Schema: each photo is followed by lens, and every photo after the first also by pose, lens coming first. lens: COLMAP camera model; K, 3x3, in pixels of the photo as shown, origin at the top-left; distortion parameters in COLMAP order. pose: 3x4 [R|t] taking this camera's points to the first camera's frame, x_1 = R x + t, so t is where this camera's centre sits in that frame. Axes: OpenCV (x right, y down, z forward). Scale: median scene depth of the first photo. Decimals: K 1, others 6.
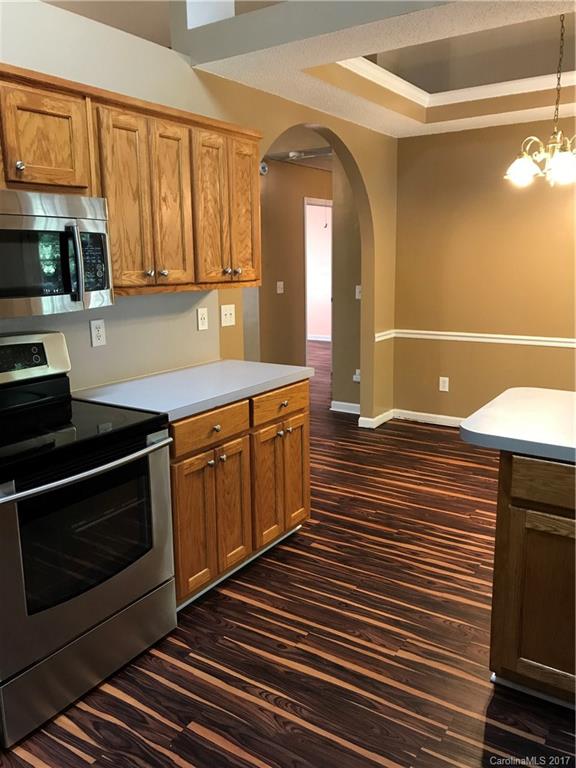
lens RADIAL K [[624.5, 0, 287.9], [0, 624.5, 383.3], [0, 0, 1]] dist [0.010892, 0.004775]
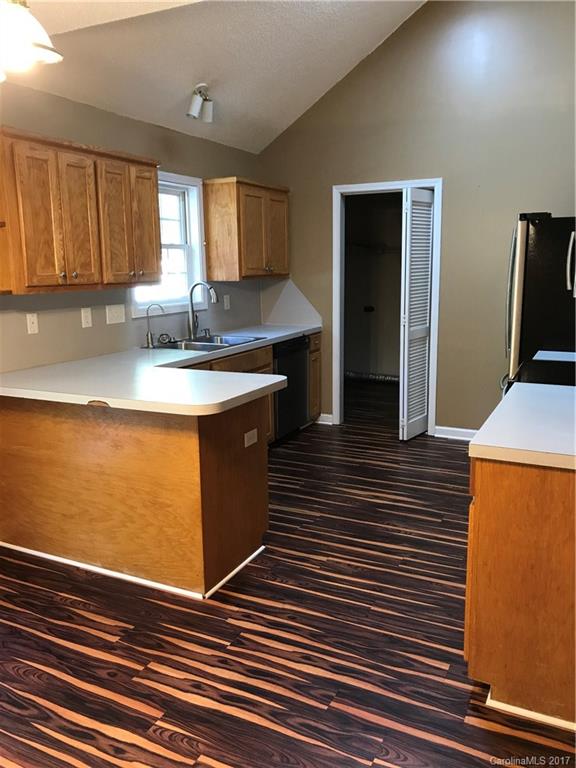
lens RADIAL K [[624.5, 0, 288.8], [0, 624.5, 383.1], [0, 0, 1]] dist [0.010892, 0.004775]
pose [[-0.992528, 0.045302, -0.113293, 0.326684], [-0.002053, 0.922186, 0.386742, -0.362487], [0.121998, 0.384085, -0.915202, 1.730806]]
